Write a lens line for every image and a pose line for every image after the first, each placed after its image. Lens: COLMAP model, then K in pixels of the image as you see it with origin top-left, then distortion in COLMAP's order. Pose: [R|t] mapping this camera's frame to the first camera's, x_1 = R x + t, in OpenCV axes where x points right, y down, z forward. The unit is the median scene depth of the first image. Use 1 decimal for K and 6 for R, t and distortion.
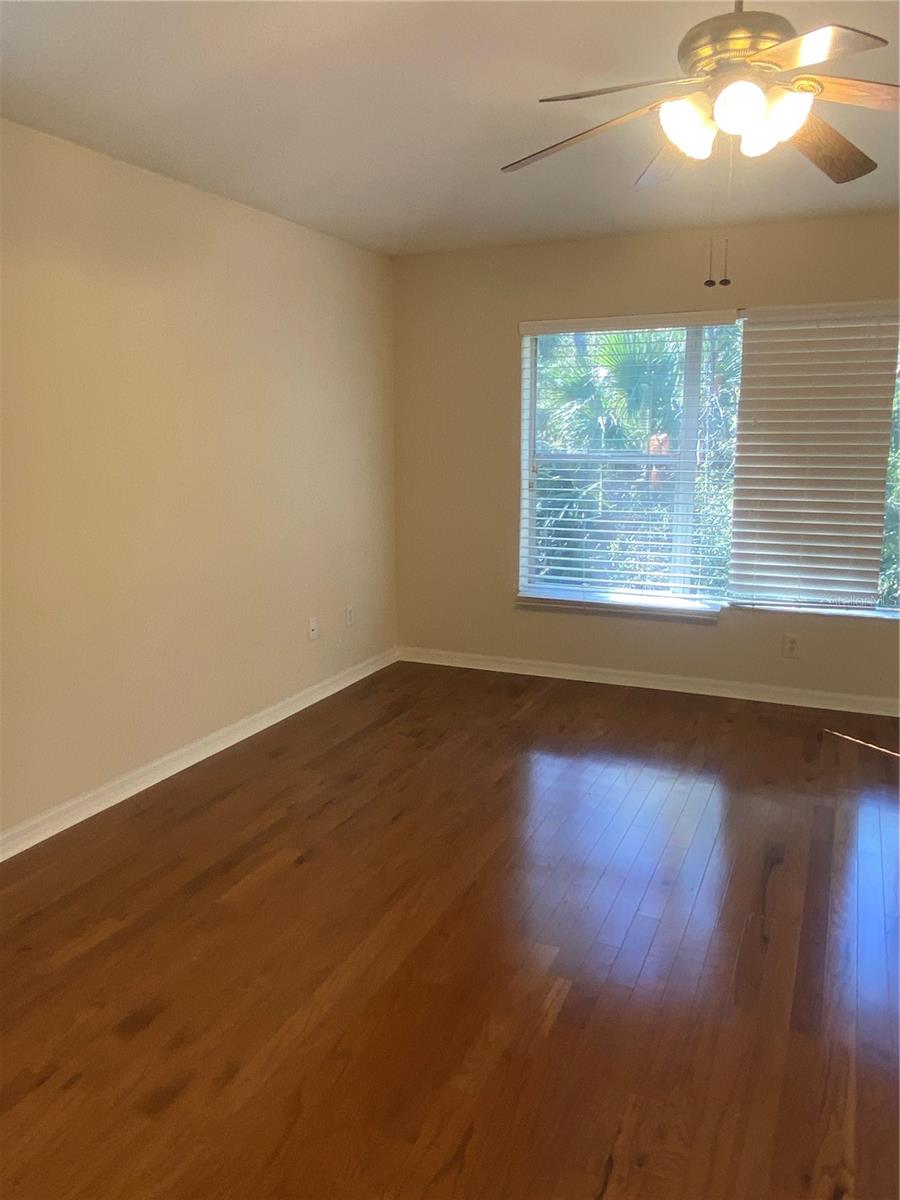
lens RADIAL K [[906.7, 0, 450.7], [0, 906.7, 607.8], [0, 0, 1]] dist [0.083342, -0.111585]
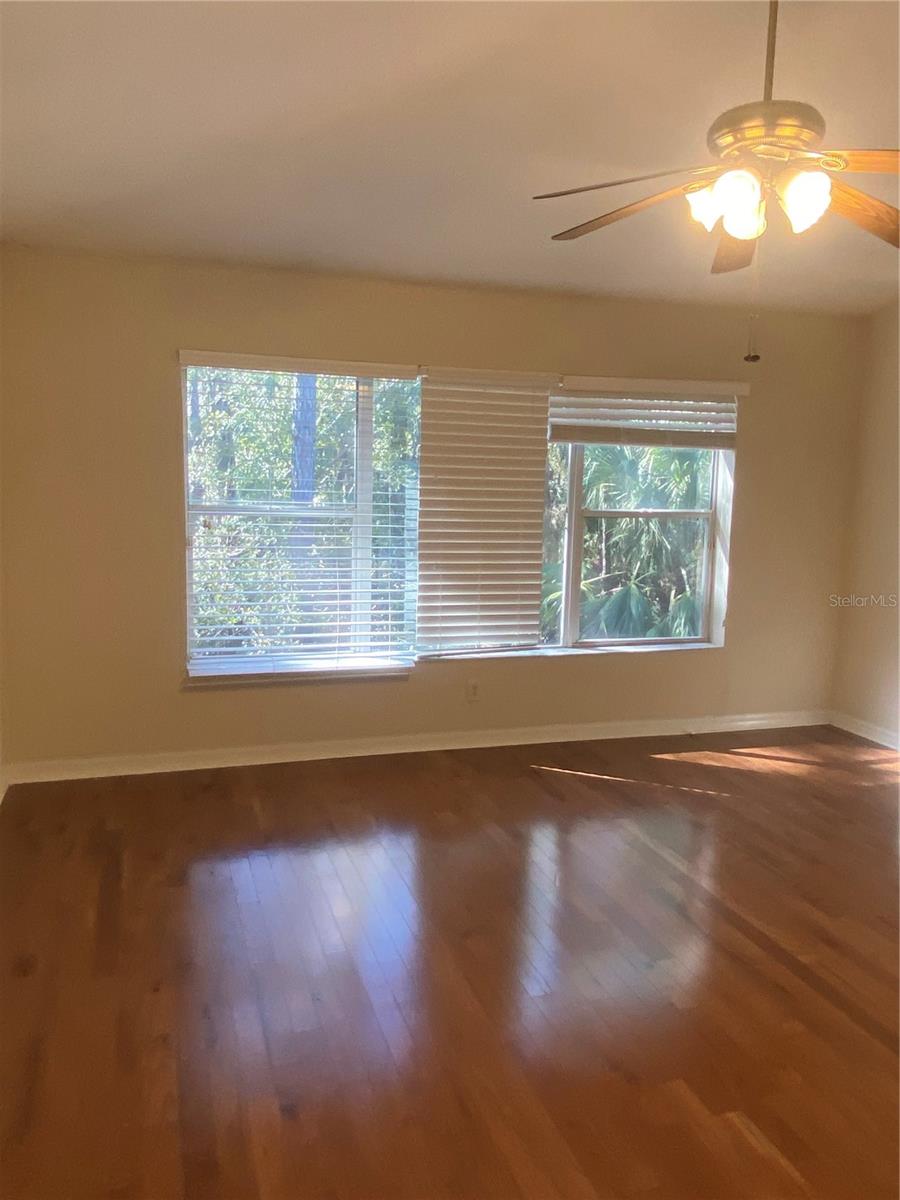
lens RADIAL K [[906.7, 0, 447.7], [0, 906.7, 605.4], [0, 0, 1]] dist [0.083342, -0.111585]
pose [[0.749979, -0.074395, 0.657265, -0.322499], [0.102445, 0.994729, -0.004304, -0.054576], [-0.653480, 0.070561, 0.753648, 0.236291]]
